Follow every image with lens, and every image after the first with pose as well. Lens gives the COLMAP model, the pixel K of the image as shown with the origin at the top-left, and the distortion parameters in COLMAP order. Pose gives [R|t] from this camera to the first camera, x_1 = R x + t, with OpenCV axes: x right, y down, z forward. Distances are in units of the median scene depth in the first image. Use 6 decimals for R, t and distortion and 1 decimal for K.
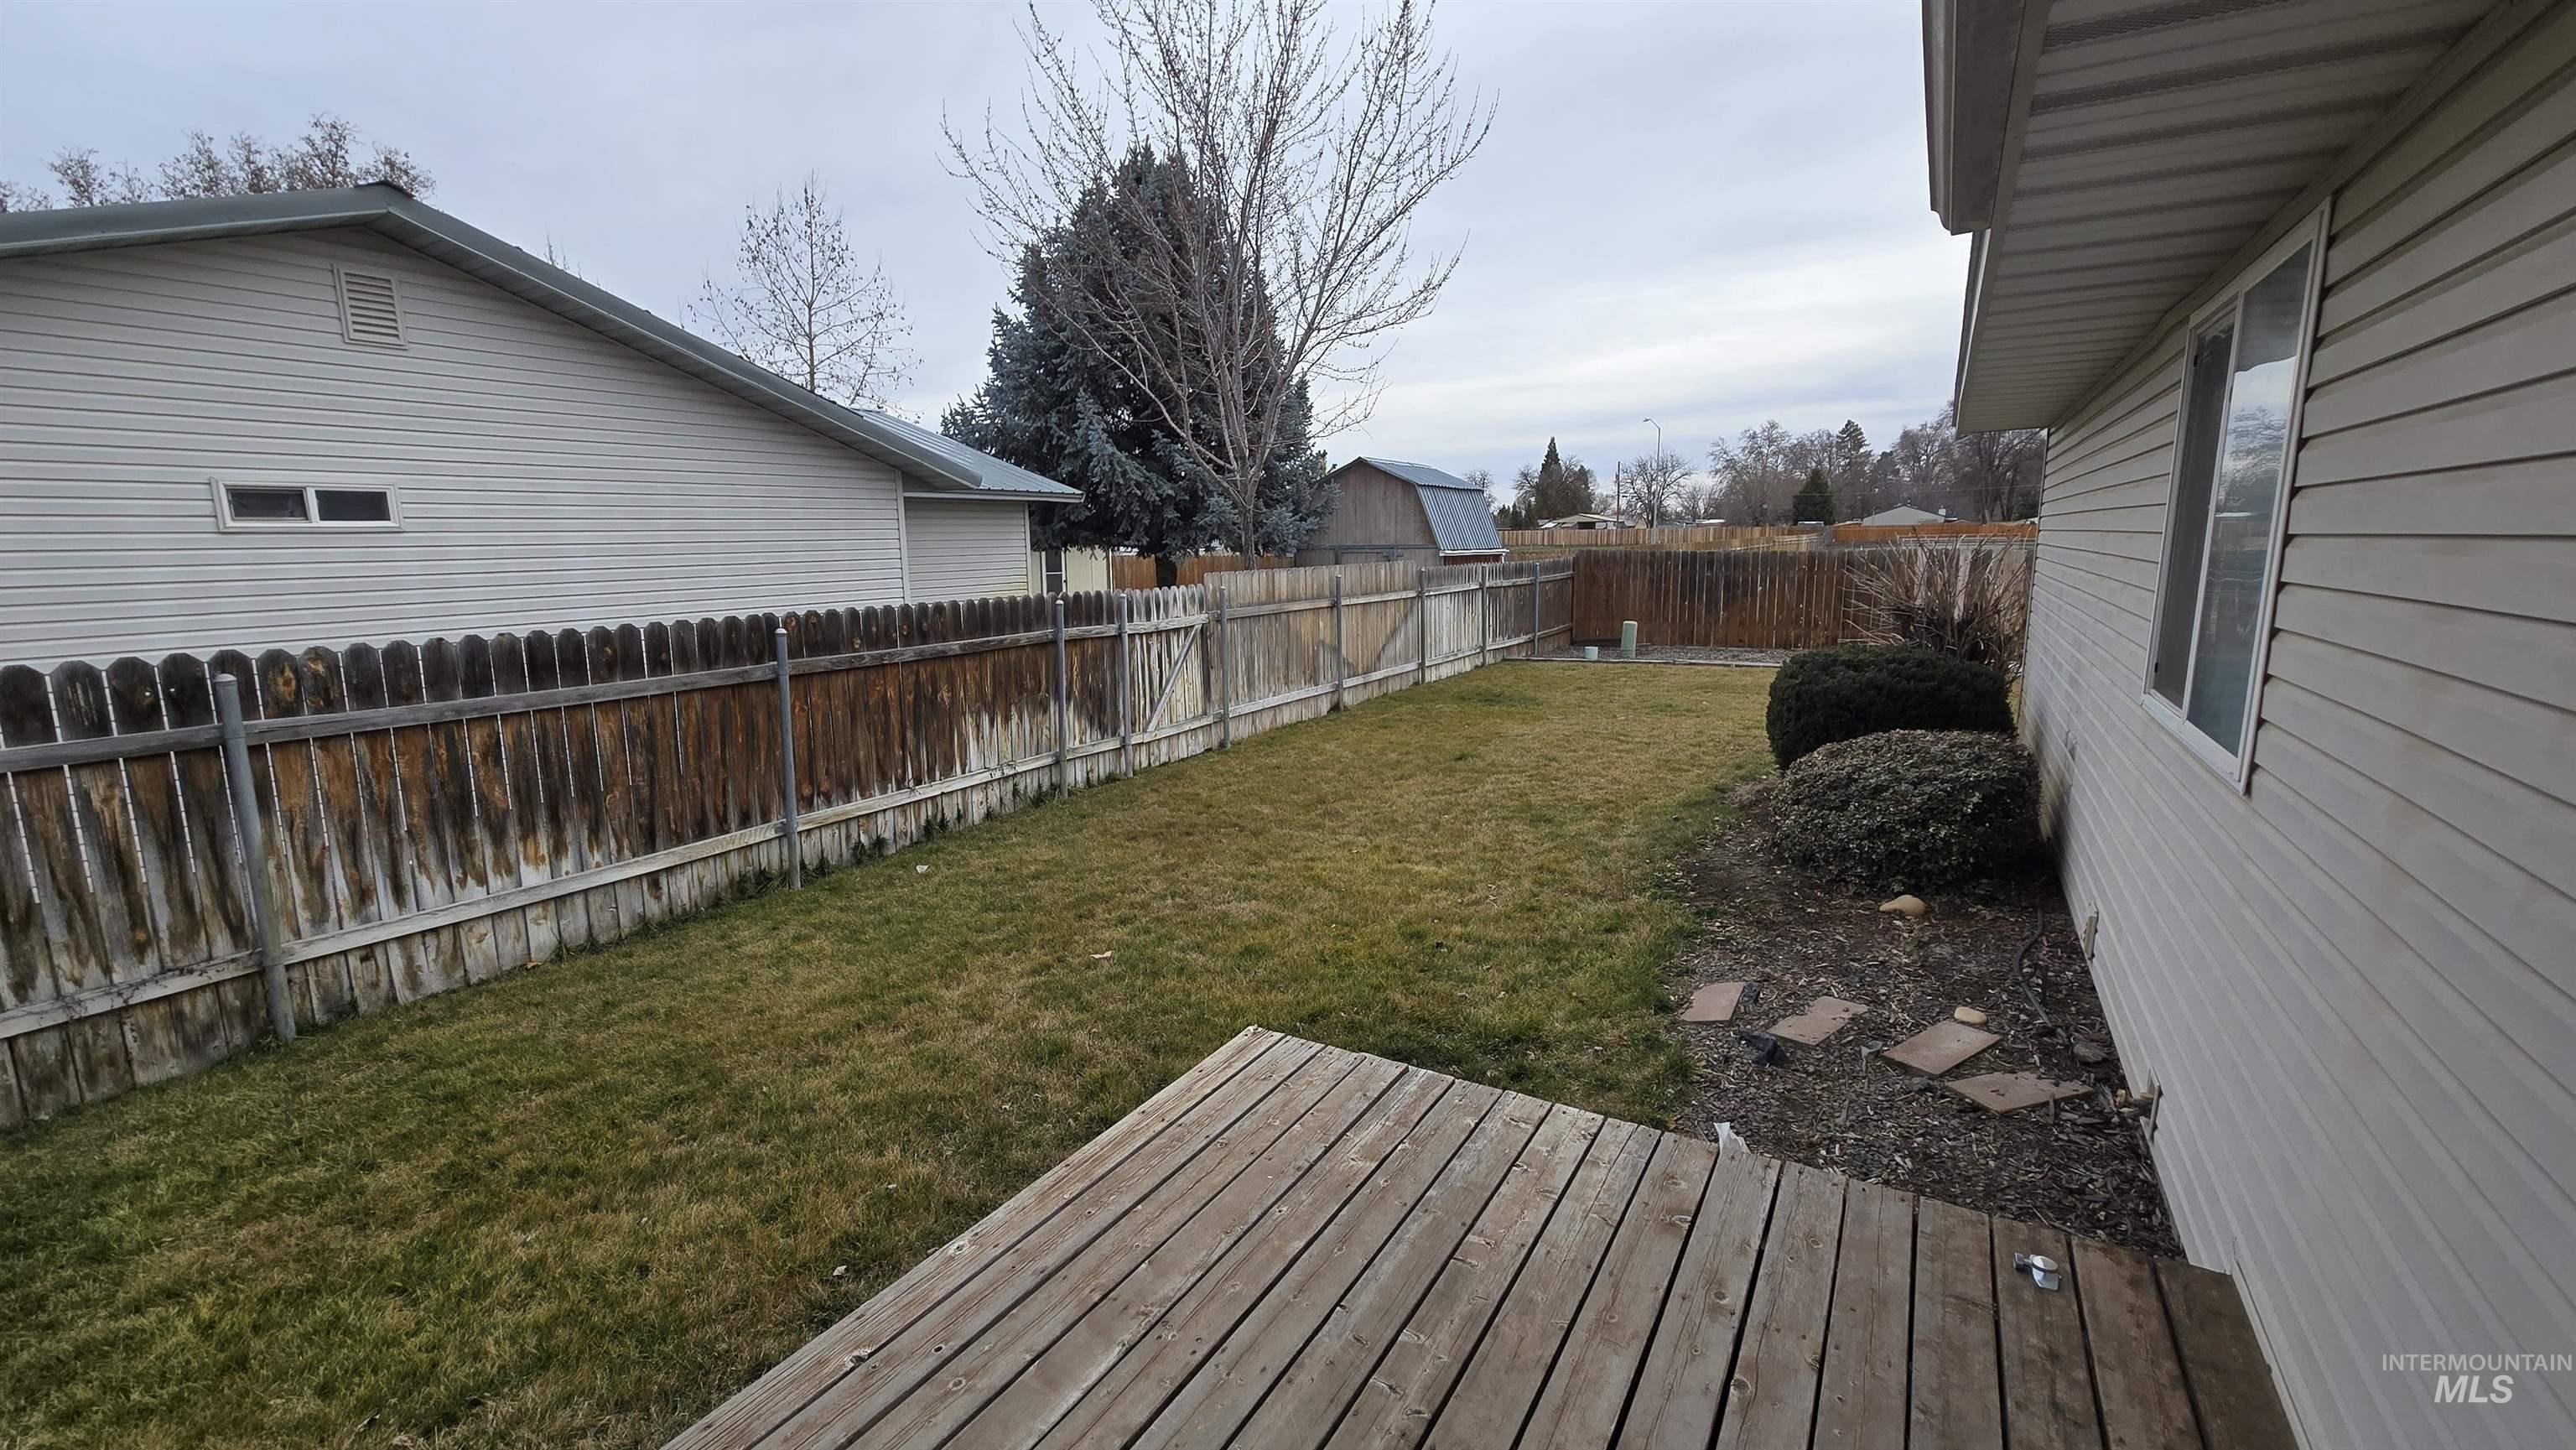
lens RADIAL K [[1085.5, 0, 1288.0], [0, 1085.5, 725.0], [0, 0, 1]] dist [0.001761, 0.000462]
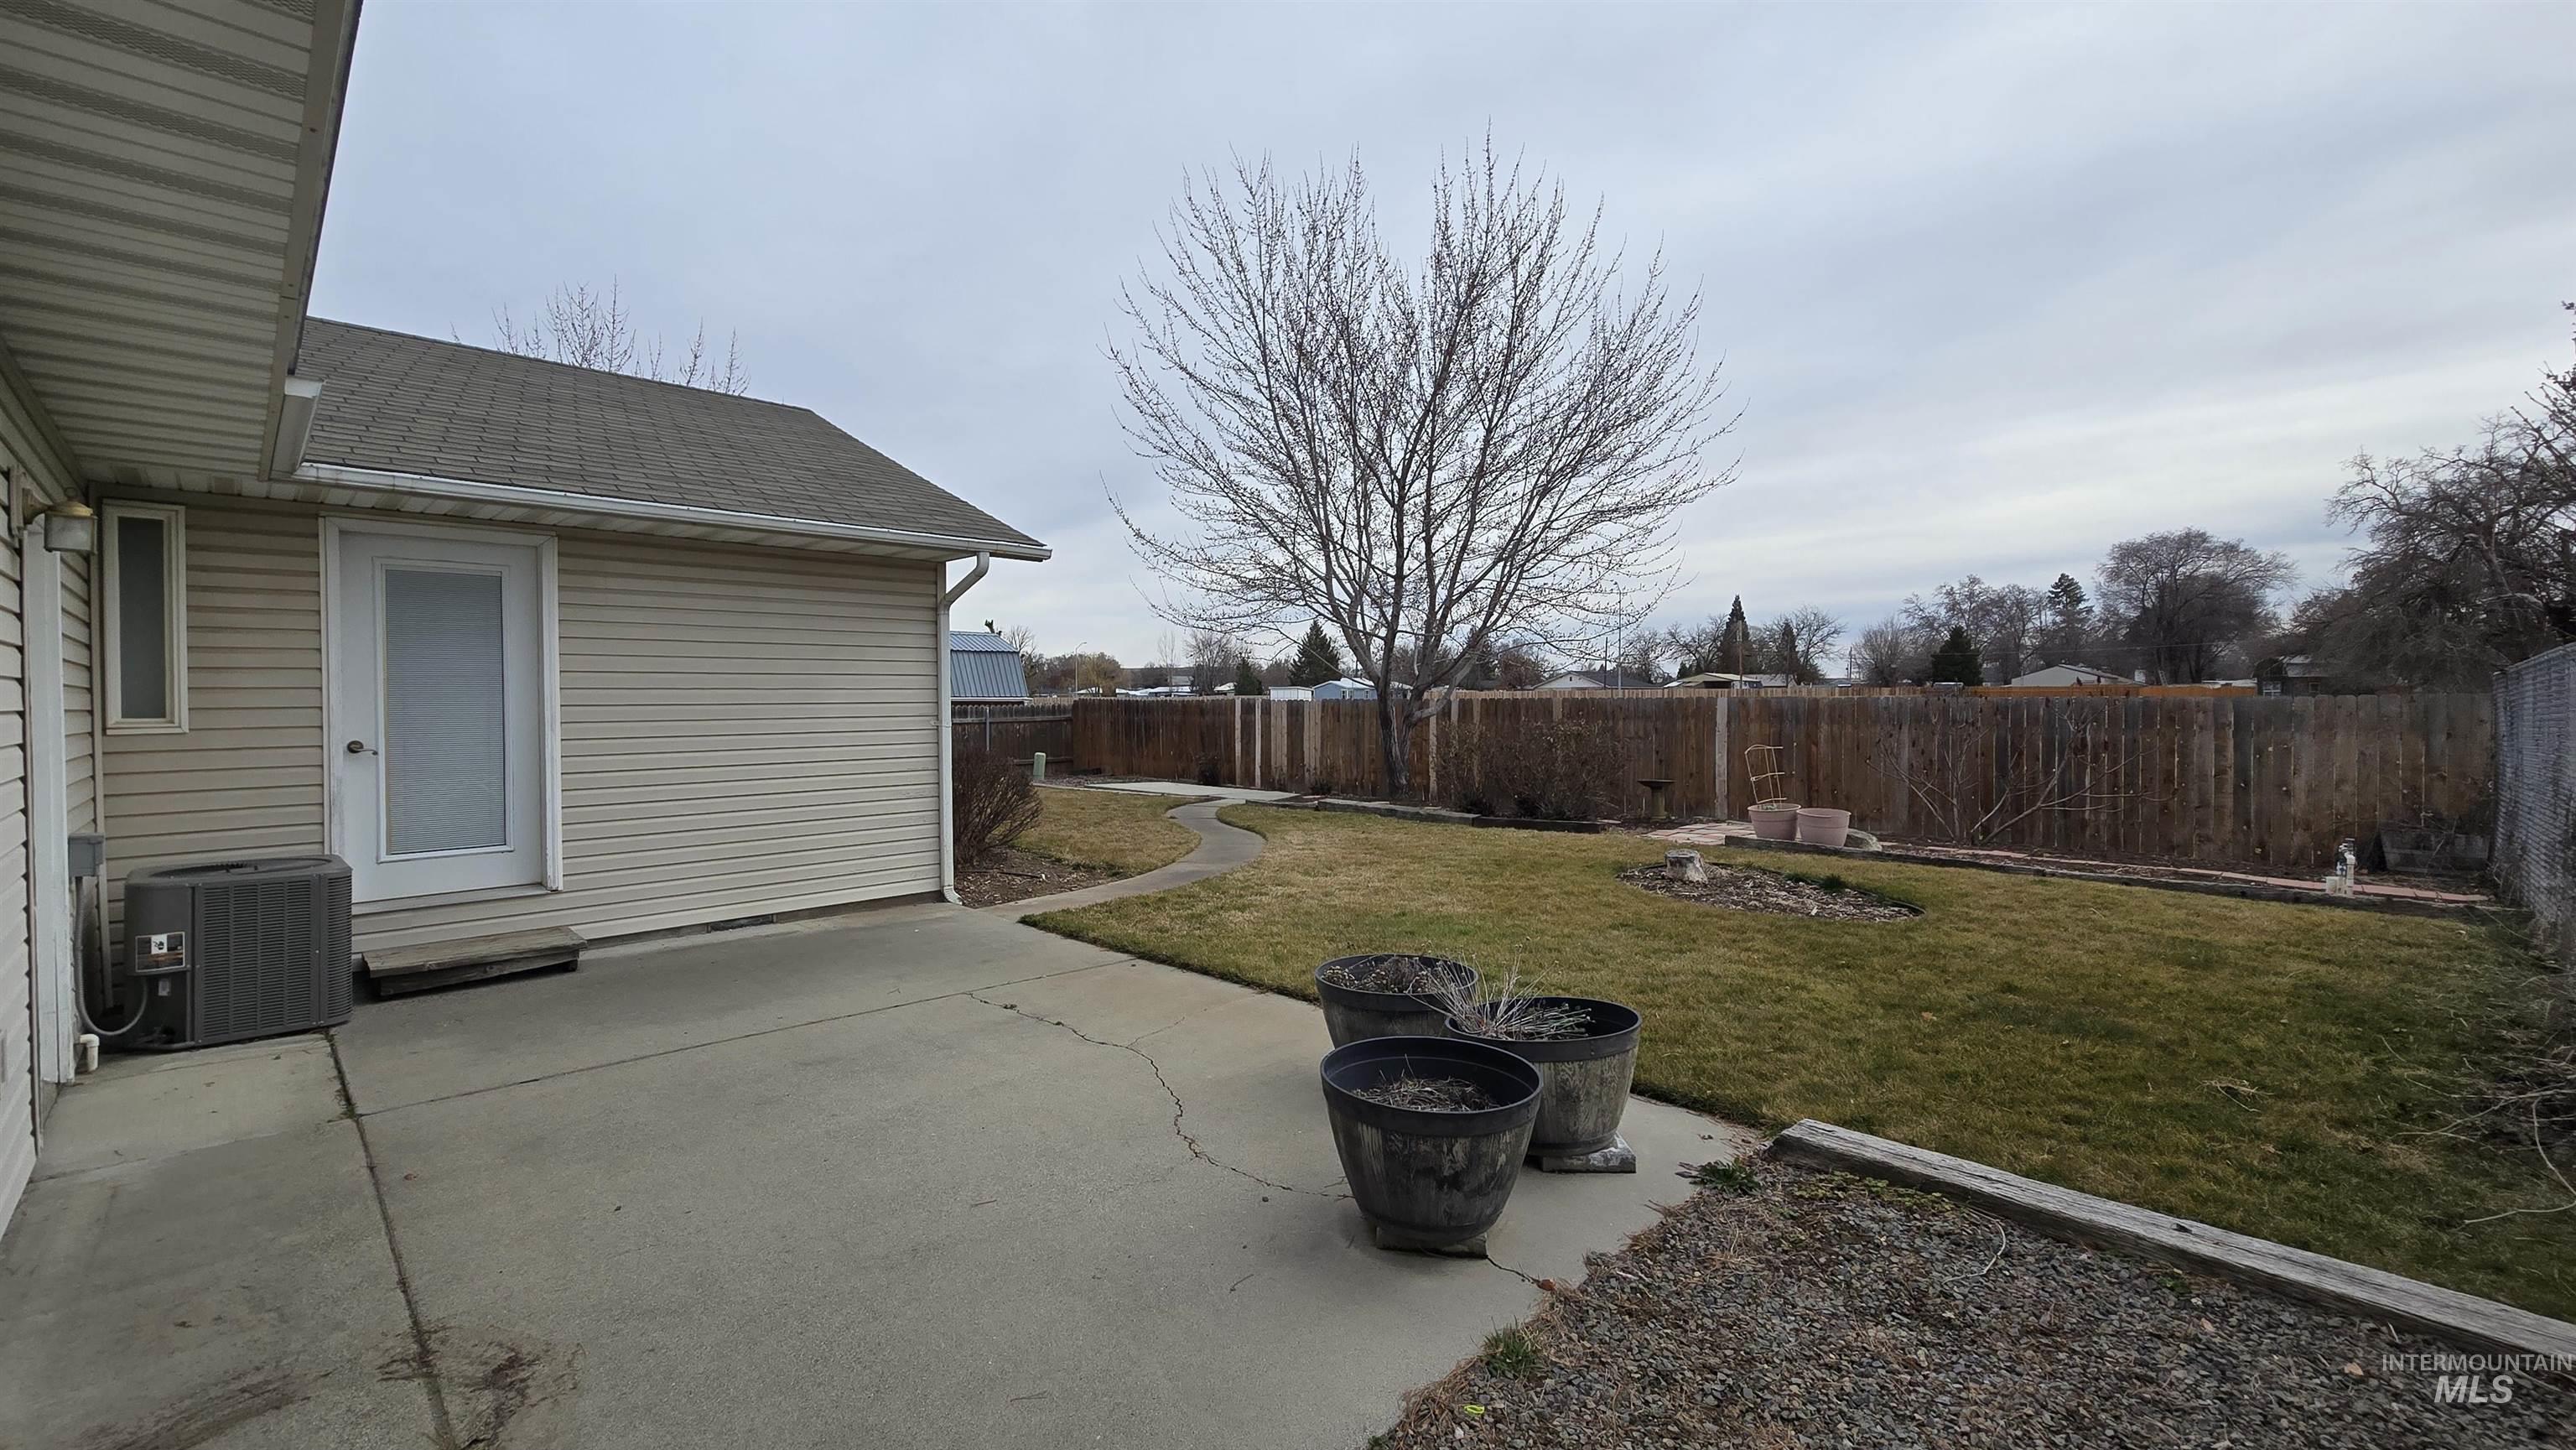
lens RADIAL K [[1085.5, 0, 1288.0], [0, 1085.5, 725.0], [0, 0, 1]] dist [0.001761, 0.000462]
pose [[0.964168, 0.019074, -0.264606, 0.879700], [-0.056320, 0.989393, -0.133900, 0.025603], [0.259246, 0.144005, 0.955015, -0.146447]]
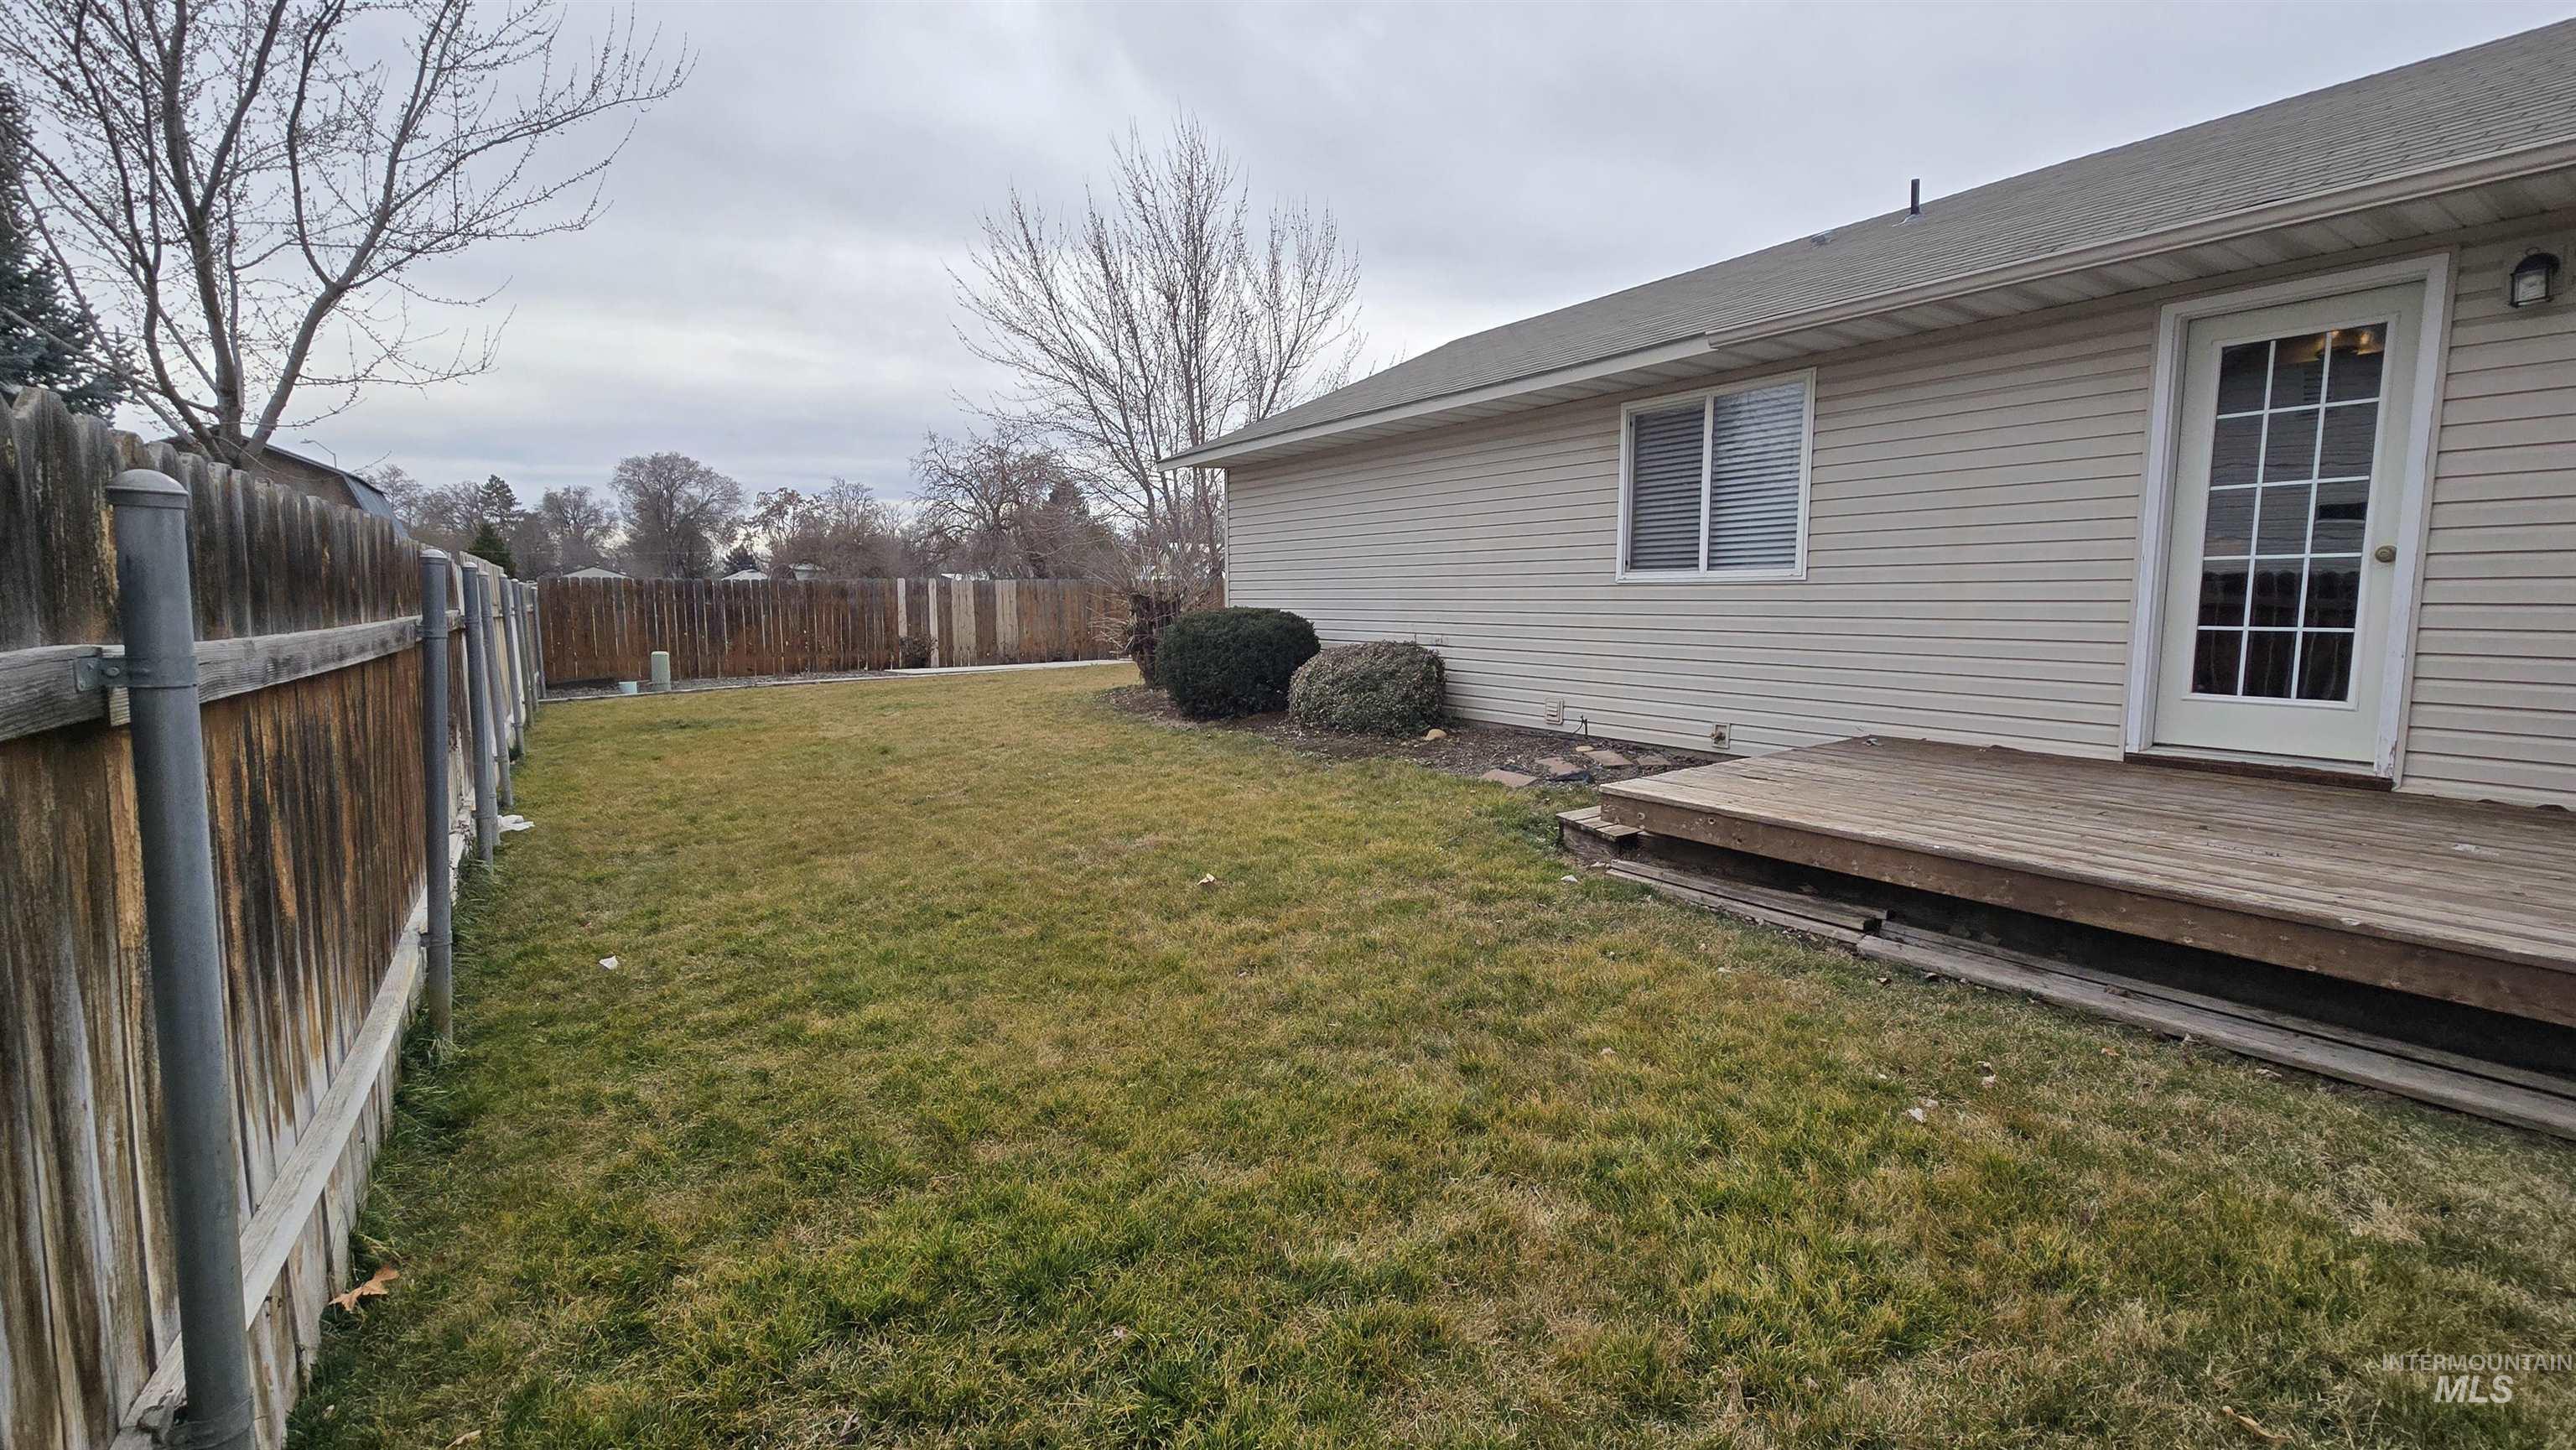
lens RADIAL K [[1085.5, 0, 1288.0], [0, 1085.5, 725.0], [0, 0, 1]] dist [0.001761, 0.000462]
pose [[0.433008, -0.095016, 0.896368, -0.249557], [0.151959, 0.987891, 0.031311, 0.015164], [-0.888489, 0.122653, 0.442203, 0.125264]]
